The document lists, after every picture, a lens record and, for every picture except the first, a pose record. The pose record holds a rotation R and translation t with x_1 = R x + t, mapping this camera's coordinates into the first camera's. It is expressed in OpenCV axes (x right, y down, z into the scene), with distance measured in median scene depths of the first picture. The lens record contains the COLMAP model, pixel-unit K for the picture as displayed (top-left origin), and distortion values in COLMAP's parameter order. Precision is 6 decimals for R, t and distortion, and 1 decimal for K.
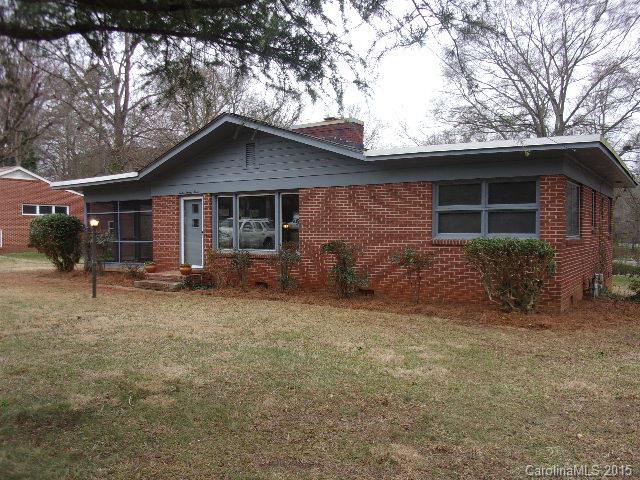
lens RADIAL K [[530.8, 0, 323.1], [0, 530.8, 238.4], [0, 0, 1]] dist [0.003932, 0.004214]
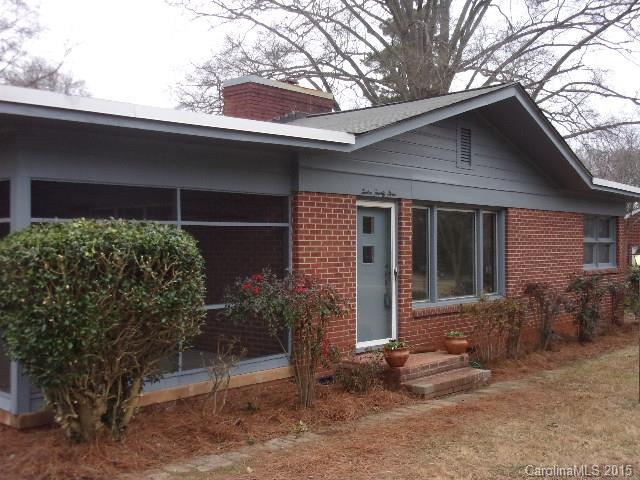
lens RADIAL K [[746.7, 0, 320.0], [0, 746.7, 240.0], [0, 0, 1]] dist [-0.063248, 0.003206]
pose [[0.172735, 0.008960, 0.984928, -0.930575], [0.012869, 0.999853, -0.011352, -0.035294], [-0.984884, 0.014636, 0.172594, 0.921589]]
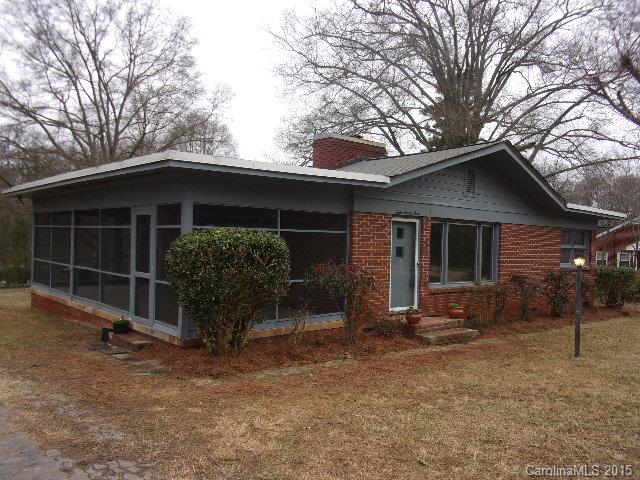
lens RADIAL K [[530.8, 0, 323.1], [0, 530.8, 238.4], [0, 0, 1]] dist [0.003932, 0.004214]
pose [[0.290459, 0.014904, 0.956771, -1.008964], [-0.017729, 0.999791, -0.010191, -0.039028], [-0.956723, -0.014002, 0.290663, 0.880316]]
